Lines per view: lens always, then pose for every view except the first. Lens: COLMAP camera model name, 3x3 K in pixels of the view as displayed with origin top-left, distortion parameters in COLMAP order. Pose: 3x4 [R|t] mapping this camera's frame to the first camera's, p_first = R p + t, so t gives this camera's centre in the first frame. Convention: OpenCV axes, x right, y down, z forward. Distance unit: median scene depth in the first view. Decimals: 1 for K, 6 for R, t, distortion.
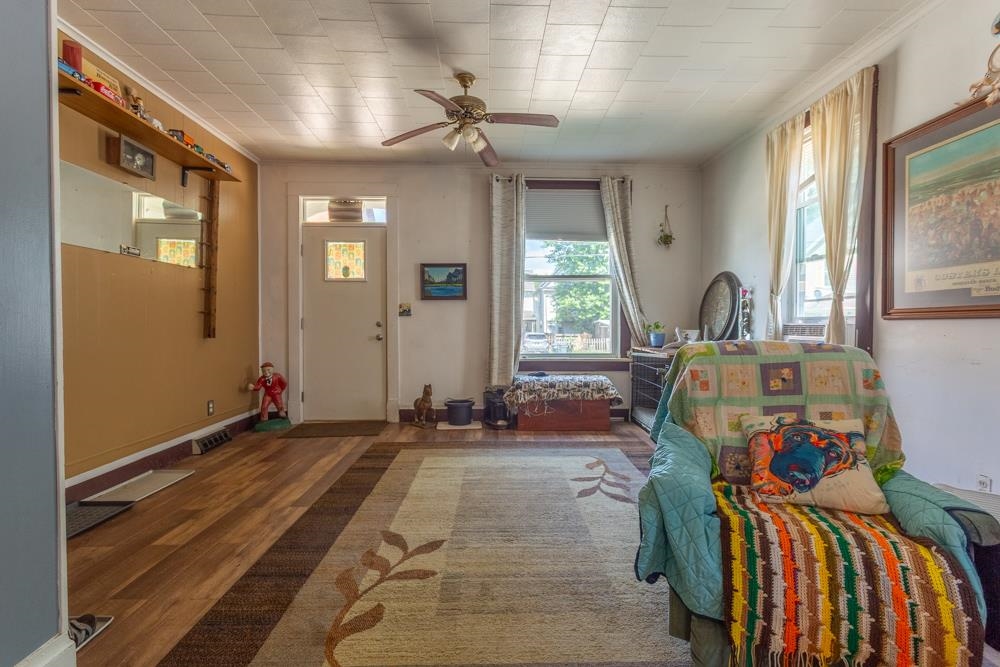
lens RADIAL K [[477.0, 0, 514.1], [0, 477.0, 336.0], [0, 0, 1]] dist [0.000783, 0.001591]
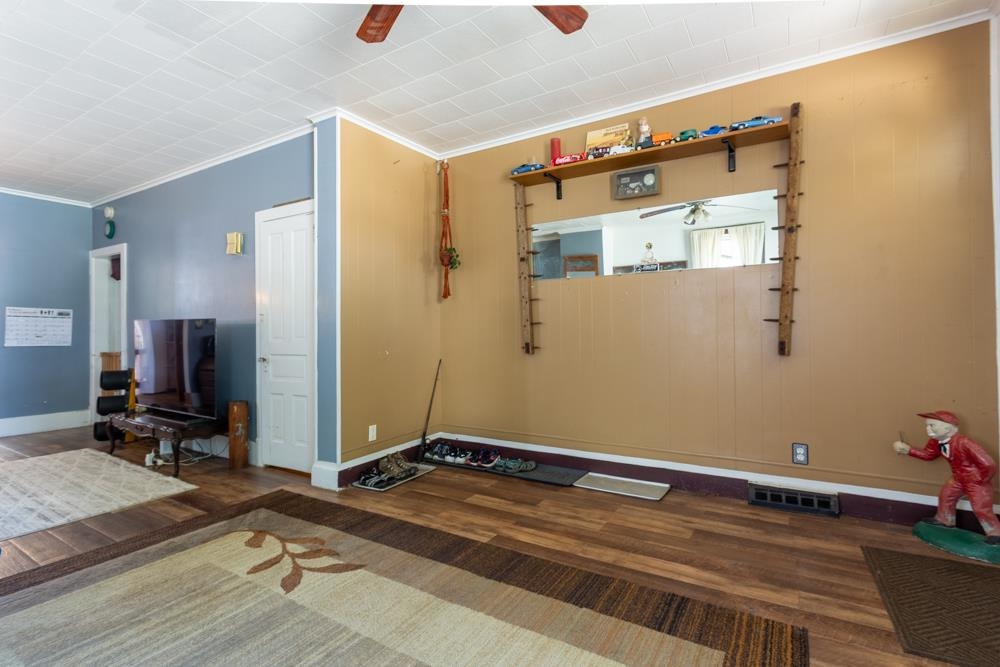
lens RADIAL K [[477.0, 0, 505.6], [0, 477.0, 324.8], [0, 0, 1]] dist [0.000783, 0.001591]
pose [[-0.571512, -0.006644, -0.820567, 0.195955], [-0.009660, 0.999952, -0.001368, -0.035550], [0.820537, 0.007145, -0.571549, 1.038594]]
